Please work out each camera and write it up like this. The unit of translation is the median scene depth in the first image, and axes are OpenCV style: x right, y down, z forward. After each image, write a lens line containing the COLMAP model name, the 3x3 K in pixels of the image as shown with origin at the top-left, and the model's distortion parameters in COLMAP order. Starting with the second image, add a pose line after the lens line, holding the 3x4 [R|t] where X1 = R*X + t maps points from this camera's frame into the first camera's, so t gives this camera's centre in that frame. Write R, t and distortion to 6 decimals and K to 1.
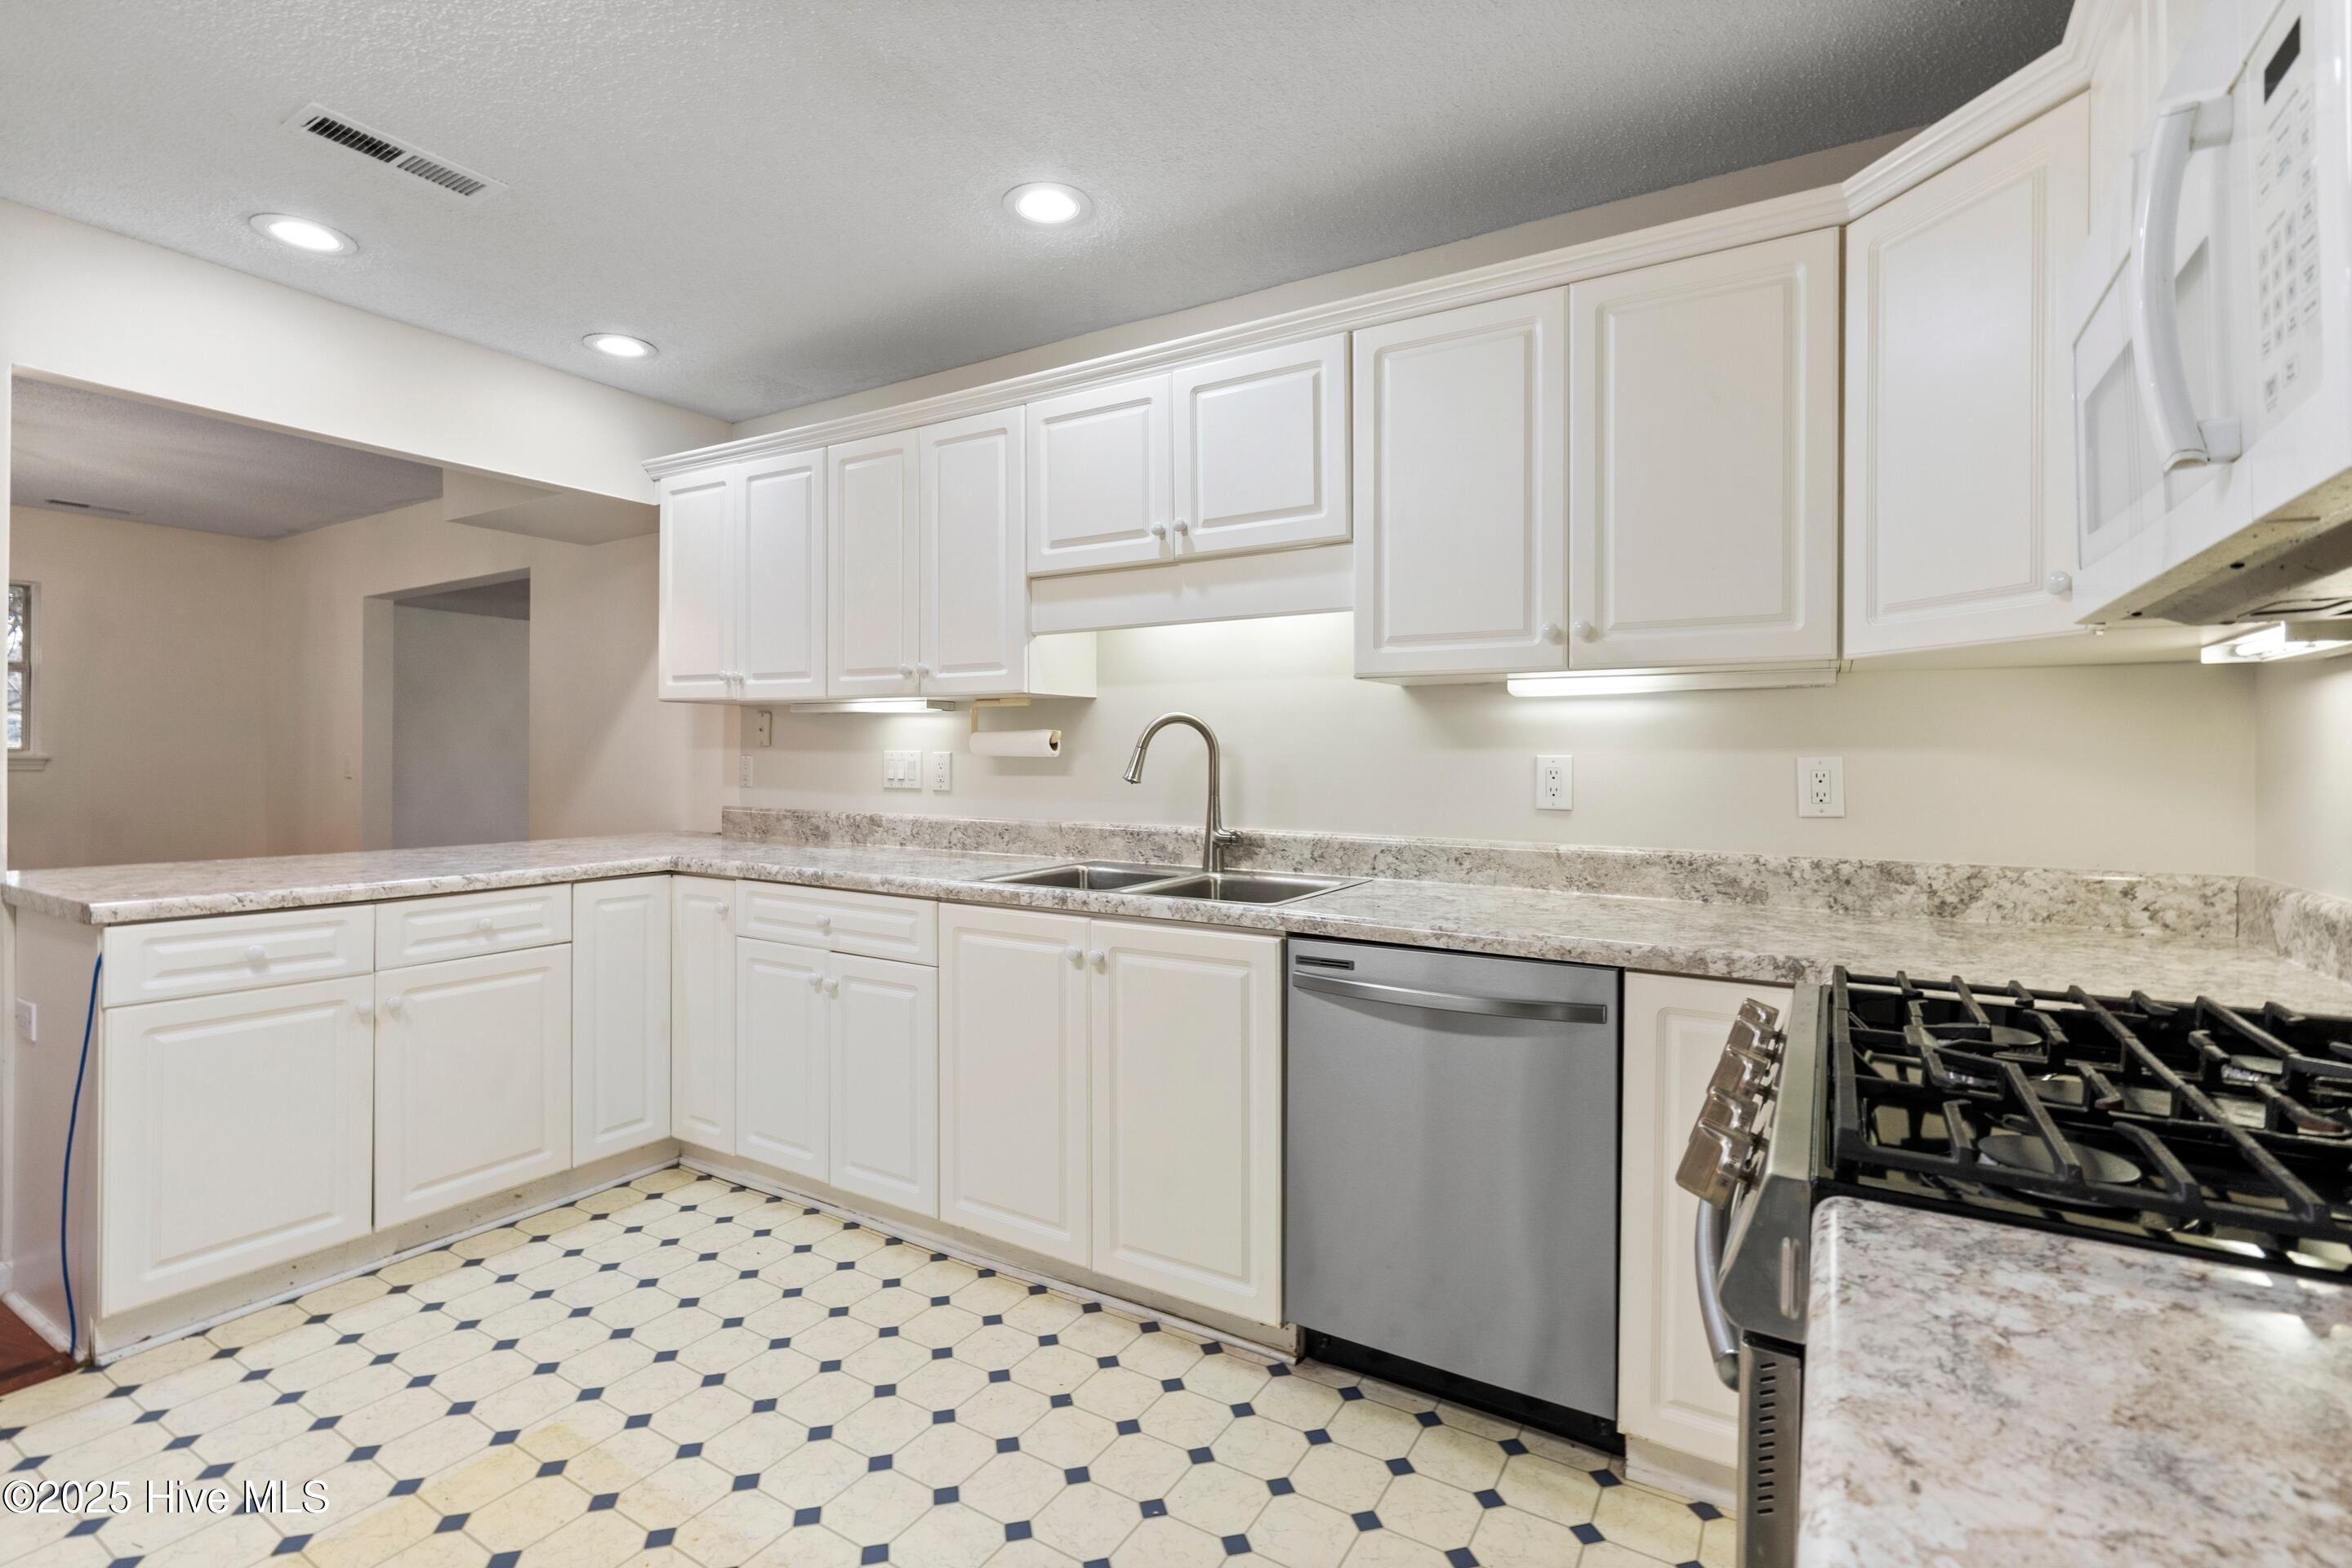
lens RADIAL K [[1070.1, 0, 1179.4], [0, 1070.1, 763.3], [0, 0, 1]] dist [-0.000036, -0.000110]
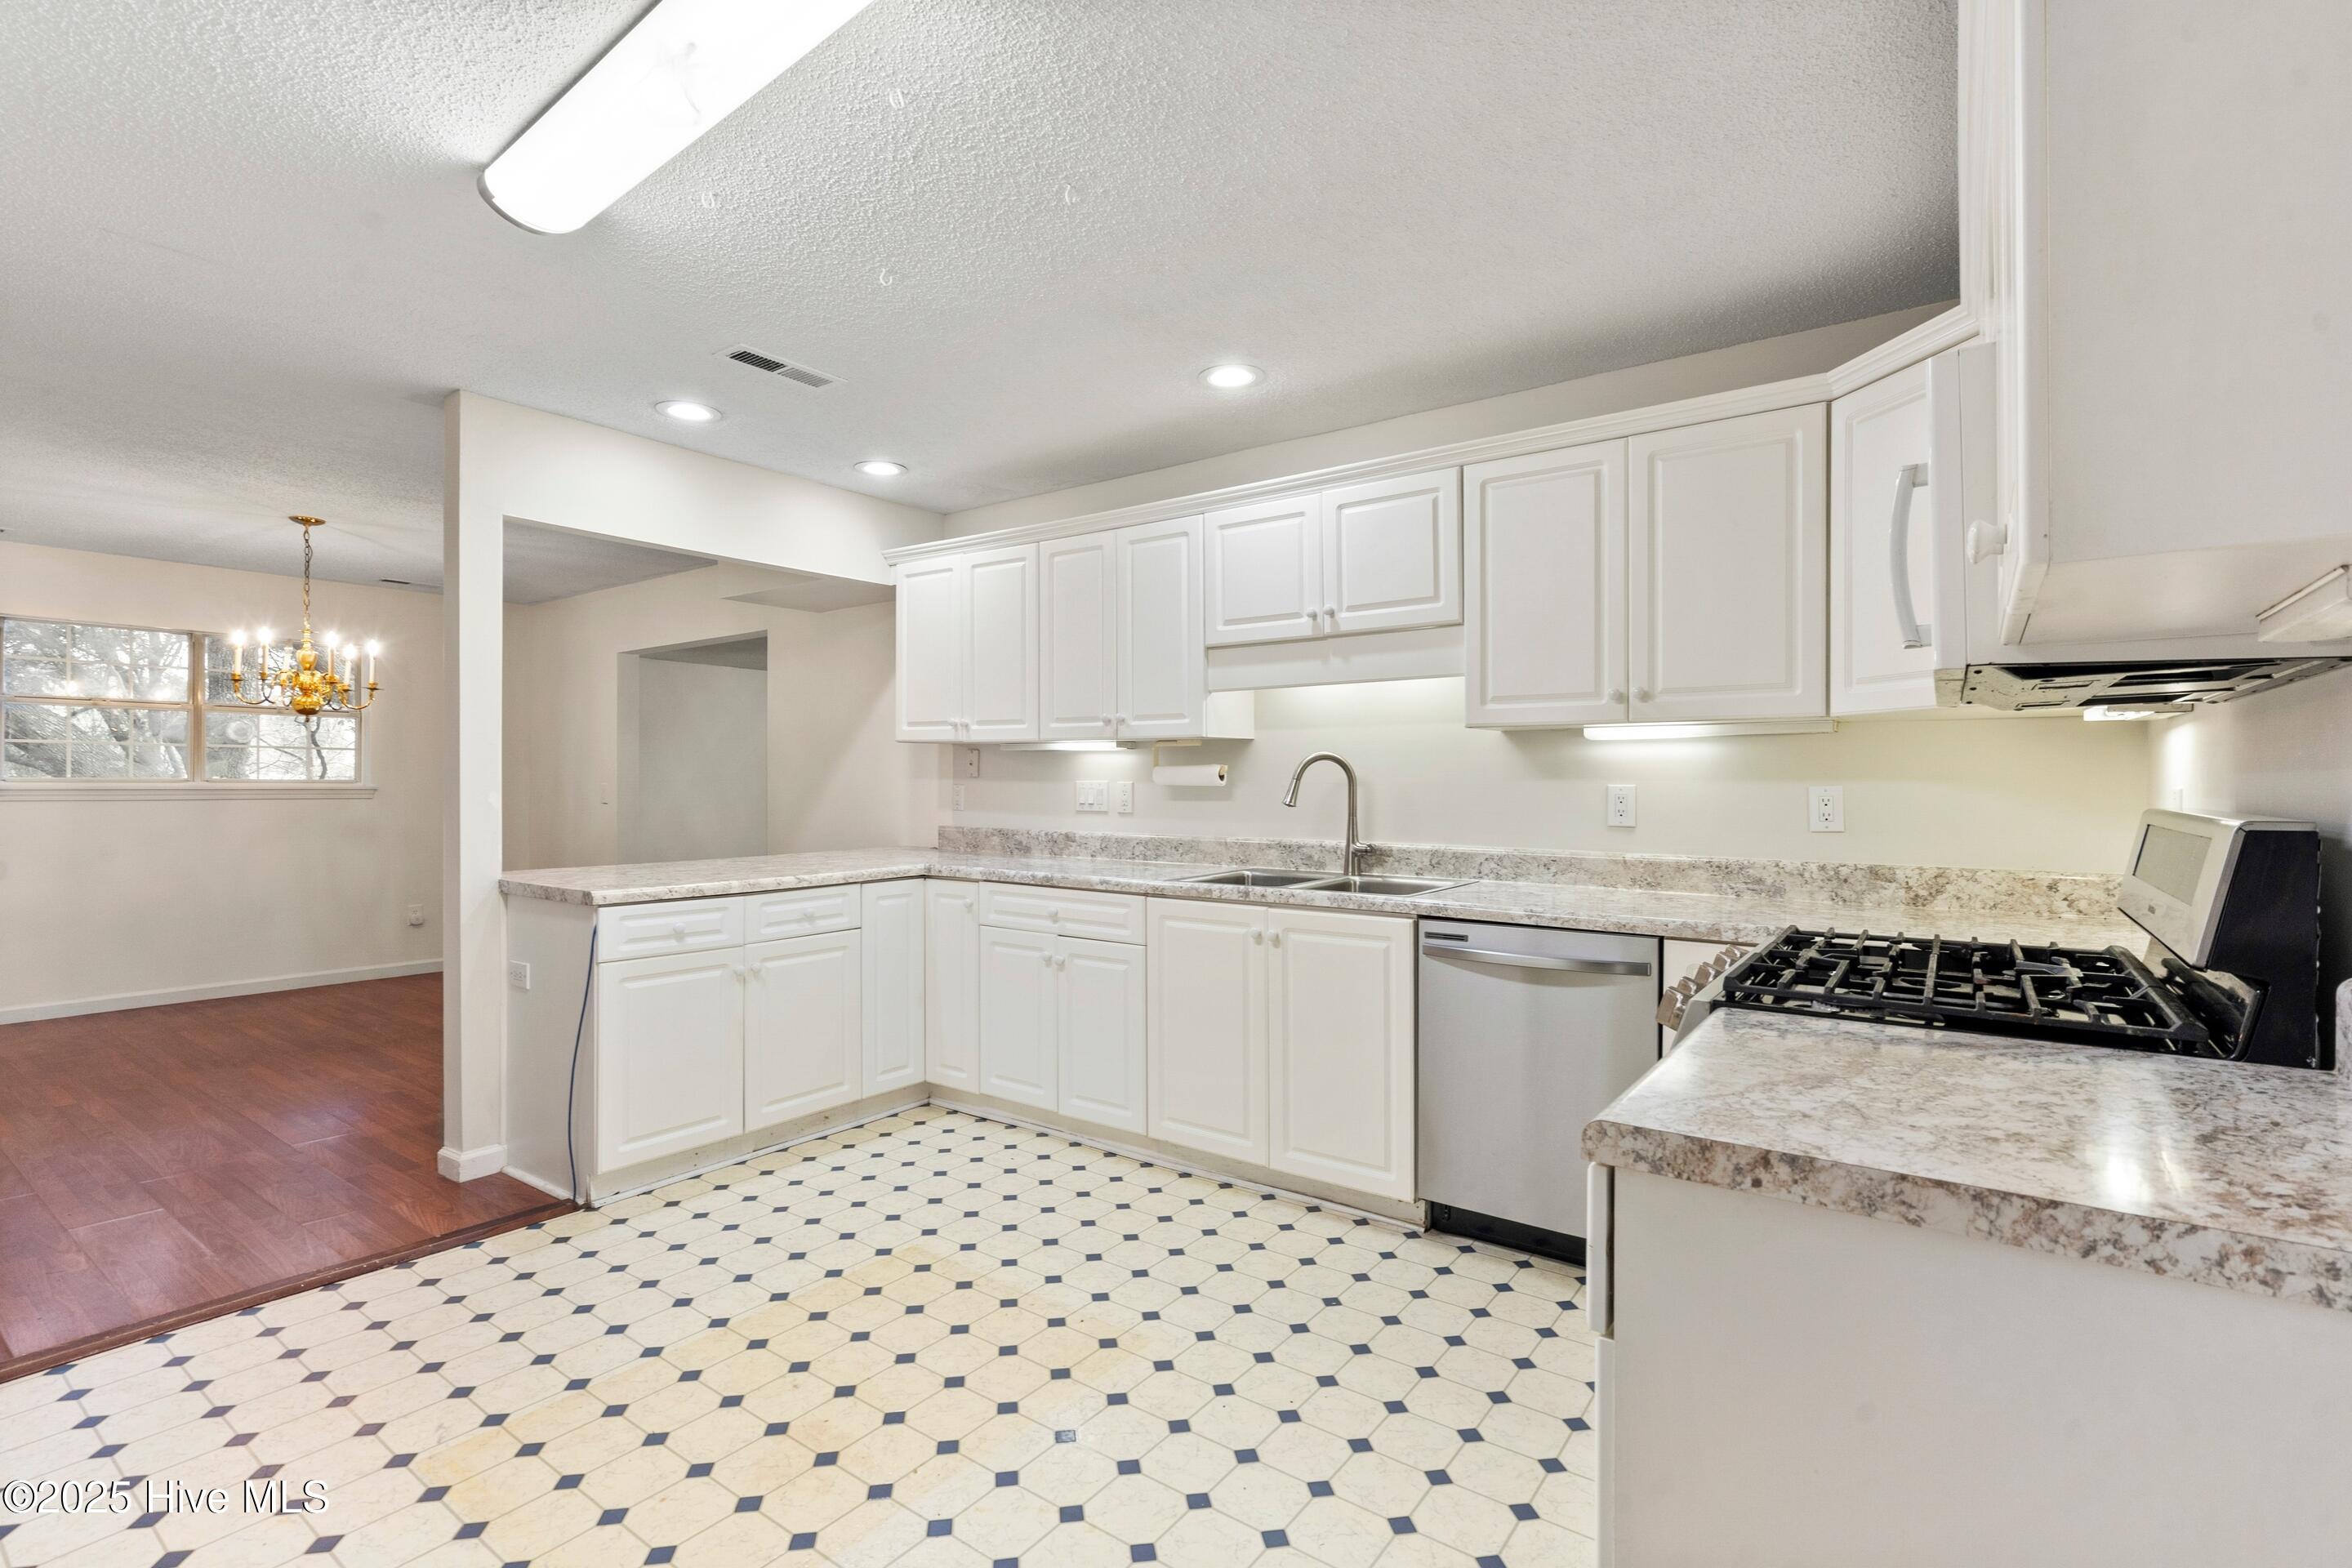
lens RADIAL K [[1075.0, 0, 1181.9], [0, 1075.0, 789.5], [0, 0, 1]] dist [0.000768, 0.000527]
pose [[0.996716, -0.003750, -0.080891, -0.073419], [0.004117, 0.999982, 0.004368, -0.009428], [0.080873, -0.004687, 0.996713, -0.330732]]
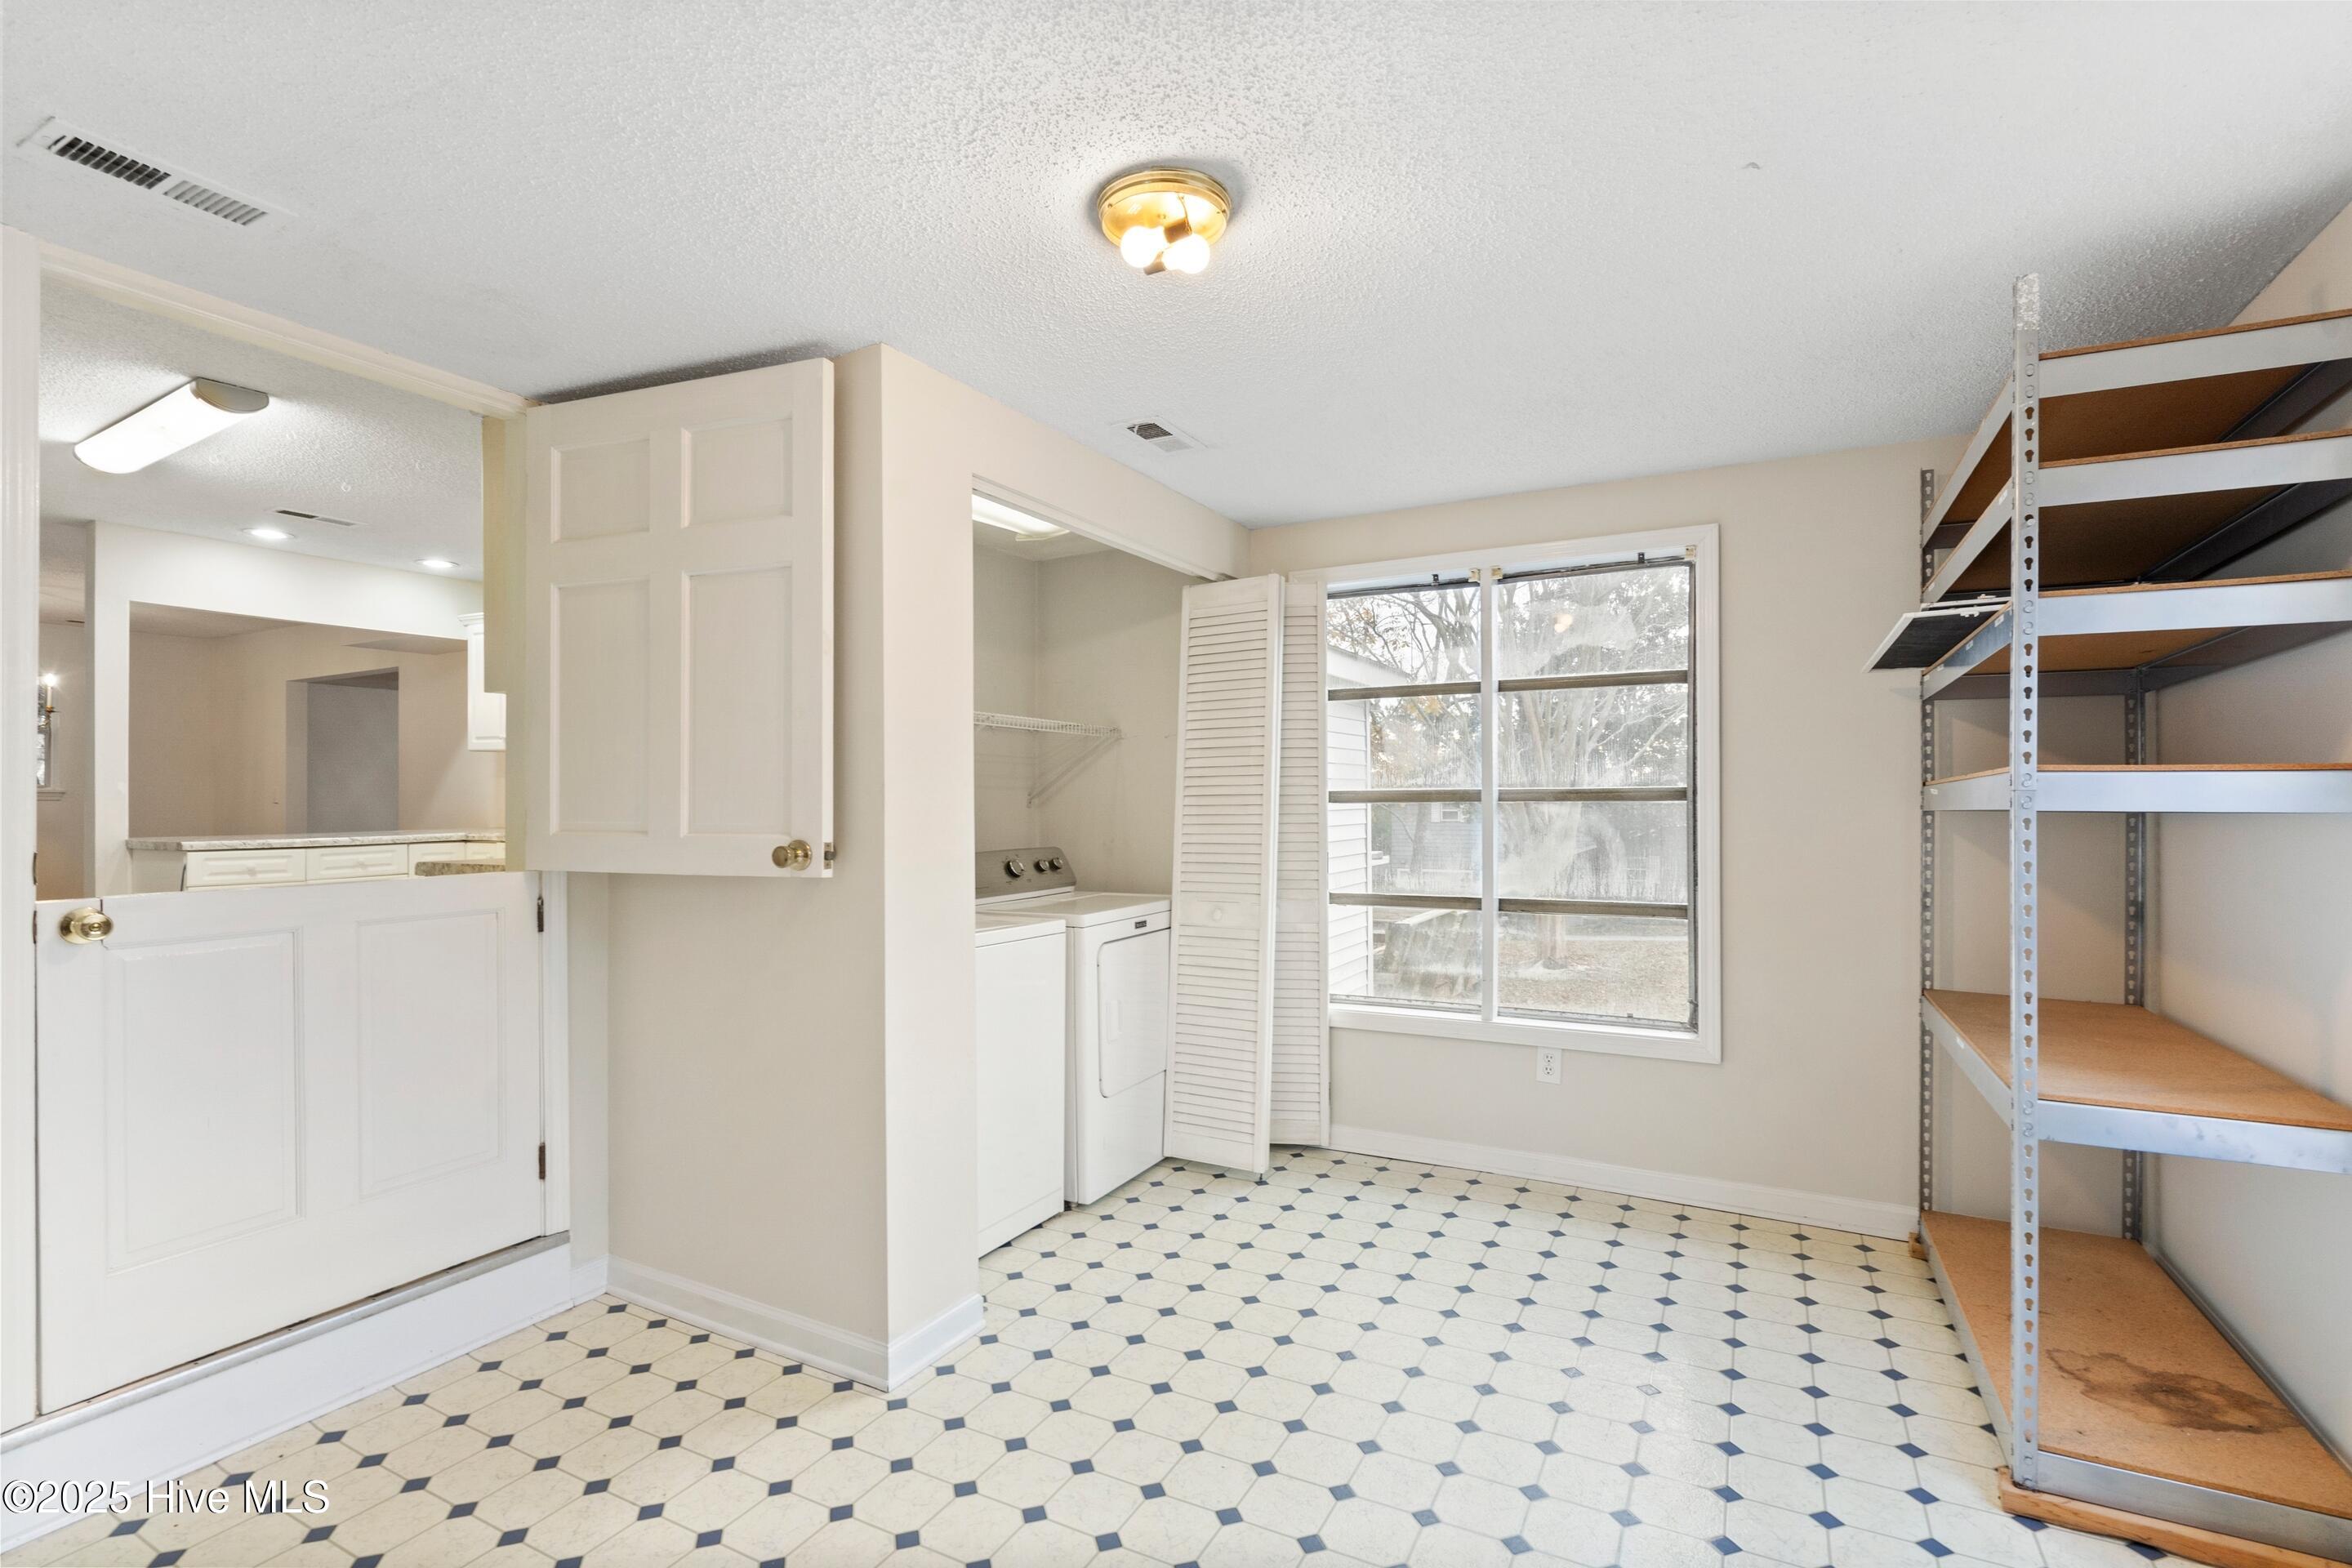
lens RADIAL K [[1071.3, 0, 1175.0], [0, 1071.3, 771.1], [0, 0, 1]] dist [-0.005301, 0.000939]
pose [[0.998295, -0.012703, 0.056977, 0.835128], [0.014105, 0.999606, -0.024264, 0.051185], [-0.056646, 0.025027, 0.998081, -1.192729]]
